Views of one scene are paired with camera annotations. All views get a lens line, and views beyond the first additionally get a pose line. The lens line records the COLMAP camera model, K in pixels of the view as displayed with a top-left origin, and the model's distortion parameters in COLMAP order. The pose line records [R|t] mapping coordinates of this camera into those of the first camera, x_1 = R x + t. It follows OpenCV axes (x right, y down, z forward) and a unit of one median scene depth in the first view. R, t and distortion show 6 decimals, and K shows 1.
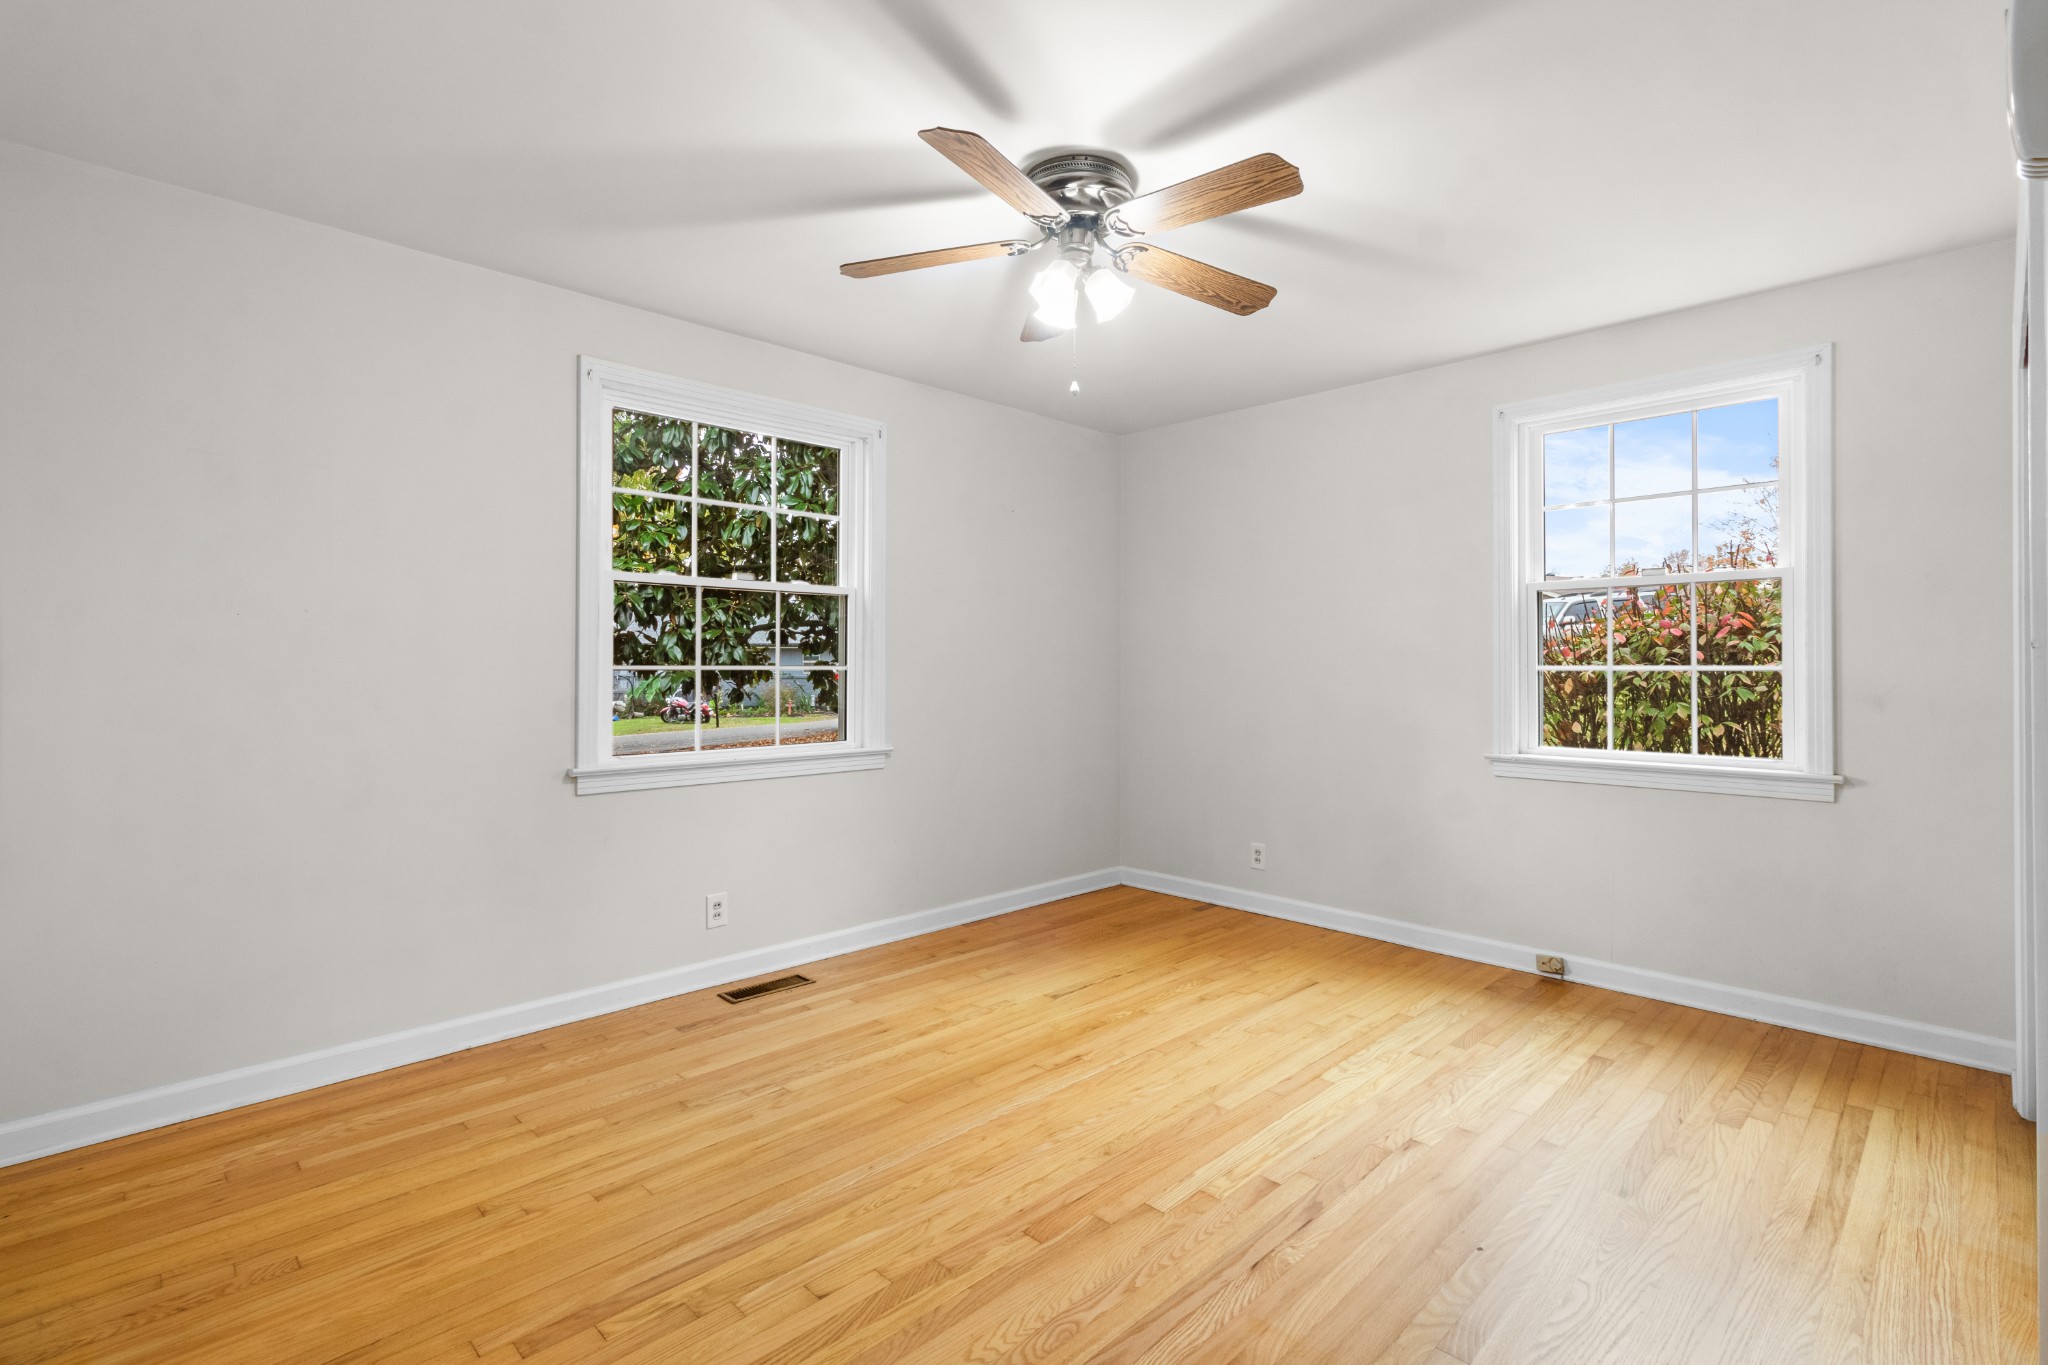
lens RADIAL K [[938.7, 0, 1013.8], [0, 938.7, 665.5], [0, 0, 1]] dist [-0.001522, 0.000107]
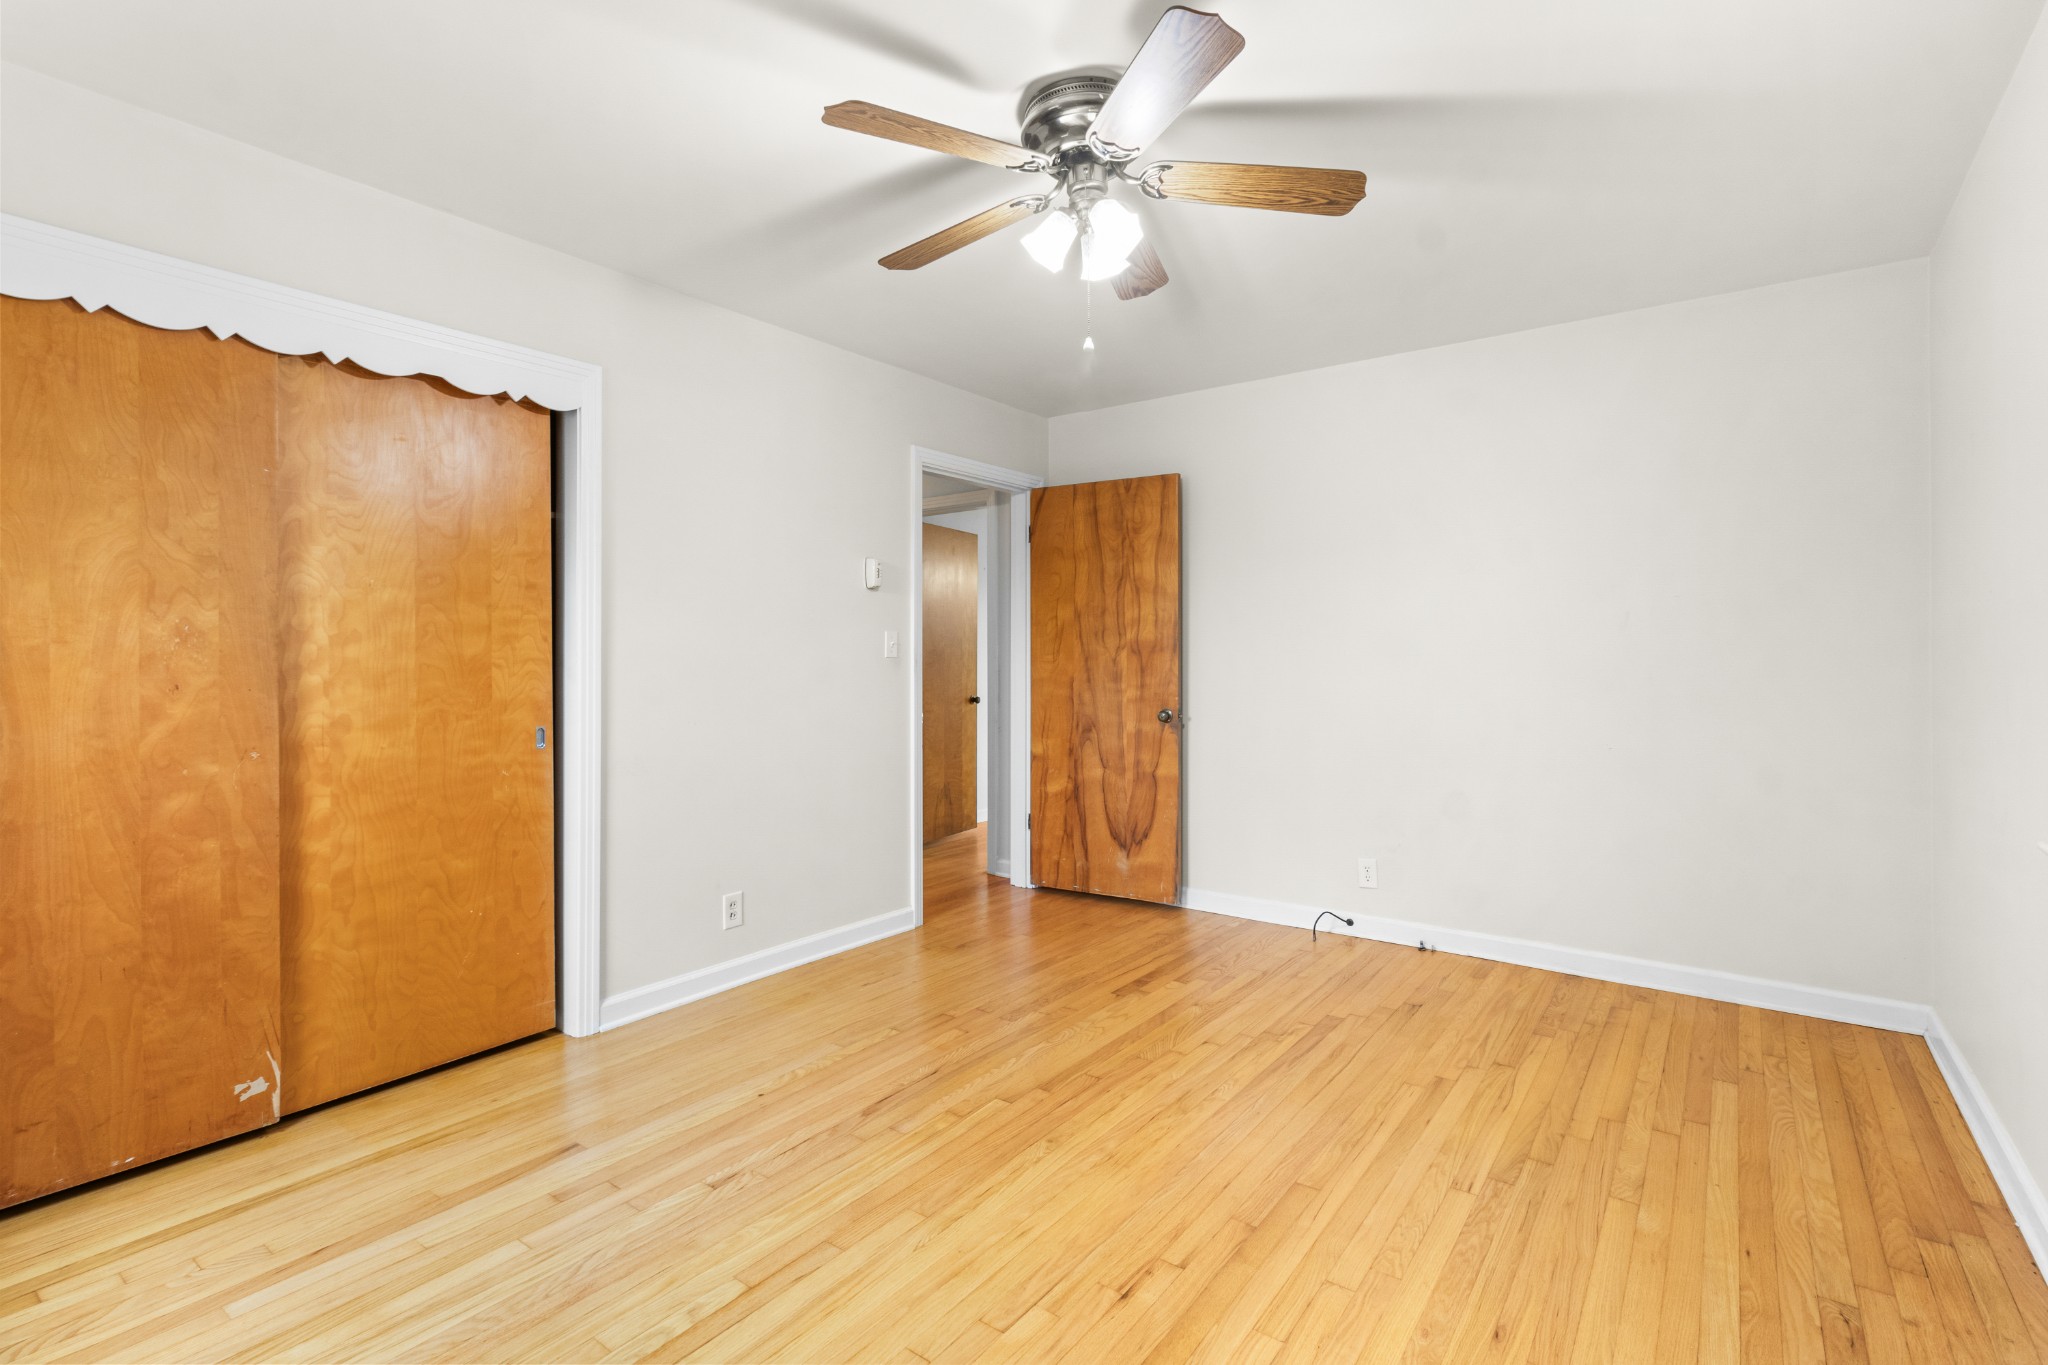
lens RADIAL K [[938.7, 0, 1013.8], [0, 938.7, 665.5], [0, 0, 1]] dist [-0.001522, 0.000107]
pose [[-0.988590, 0.001367, -0.150625, 0.290487], [0.000924, 0.999995, 0.003011, 0.009520], [0.150628, 0.002838, -0.988586, 2.009660]]
